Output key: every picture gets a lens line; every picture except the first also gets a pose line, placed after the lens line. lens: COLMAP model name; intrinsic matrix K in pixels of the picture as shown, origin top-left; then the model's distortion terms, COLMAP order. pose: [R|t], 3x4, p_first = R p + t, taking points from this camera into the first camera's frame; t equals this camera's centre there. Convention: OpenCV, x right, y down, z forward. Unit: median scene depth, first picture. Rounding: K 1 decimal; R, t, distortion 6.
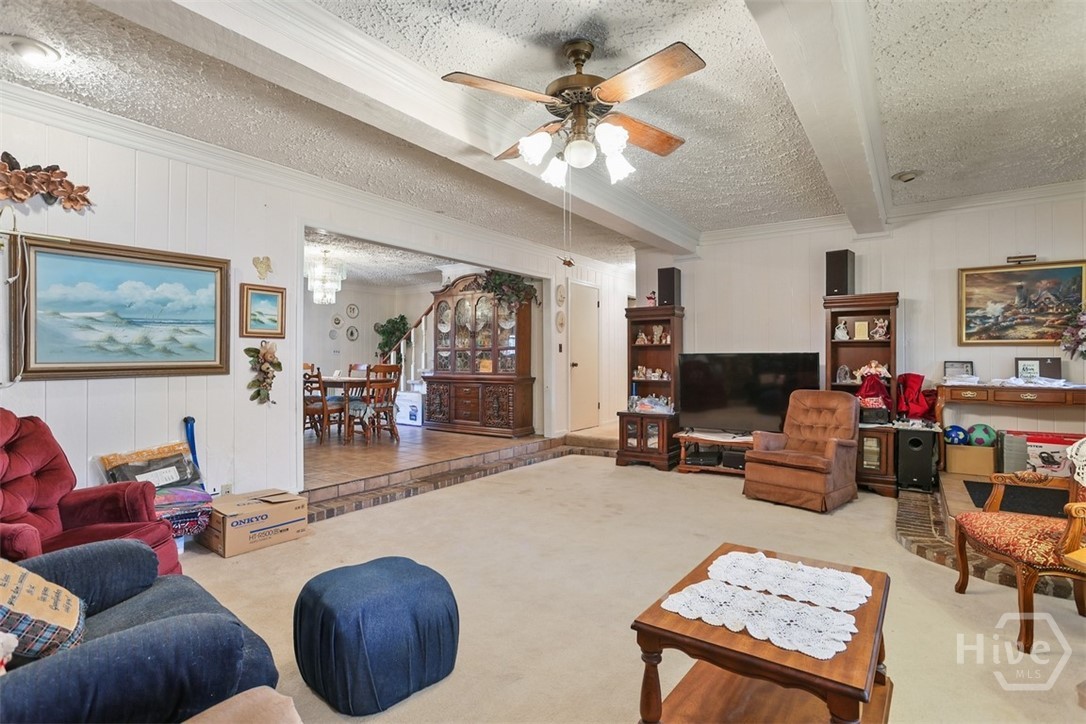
lens RADIAL K [[537.6, 0, 543.0], [0, 537.6, 362.0], [0, 0, 1]] dist [-0.066042, 0.024326]
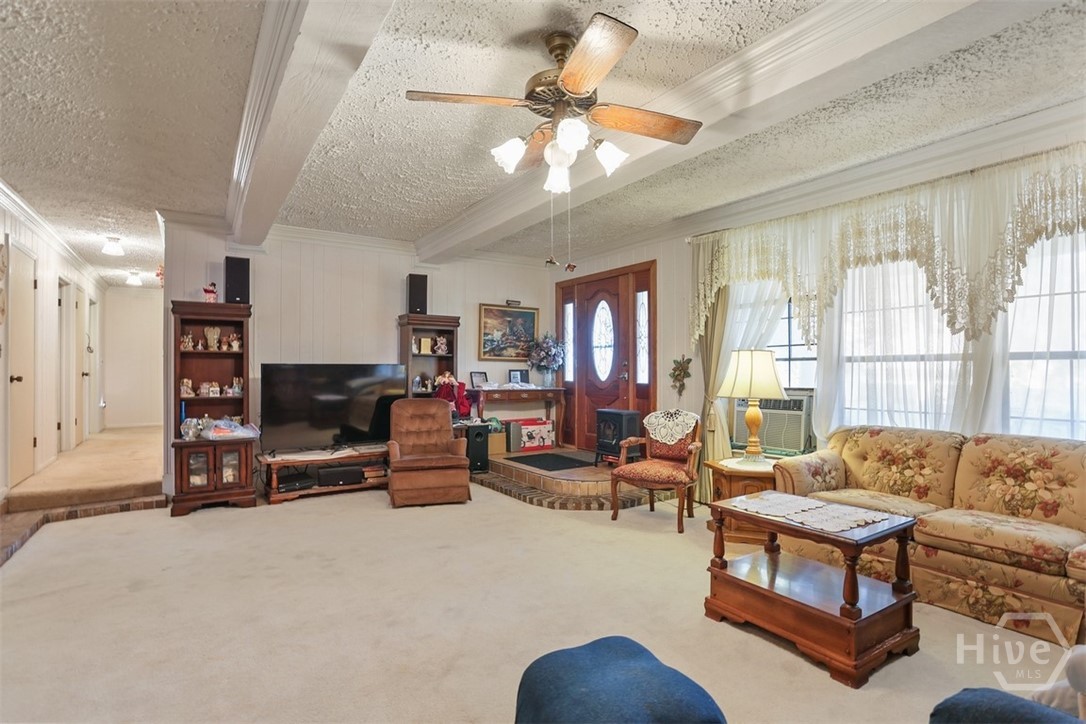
lens RADIAL K [[537.6, 0, 543.0], [0, 537.6, 362.0], [0, 0, 1]] dist [-0.066042, 0.024326]
pose [[0.345127, 0.015138, 0.938434, -0.448066], [0.001726, 0.999858, -0.016764, -0.003766], [-0.938554, 0.007406, 0.345052, 0.364116]]
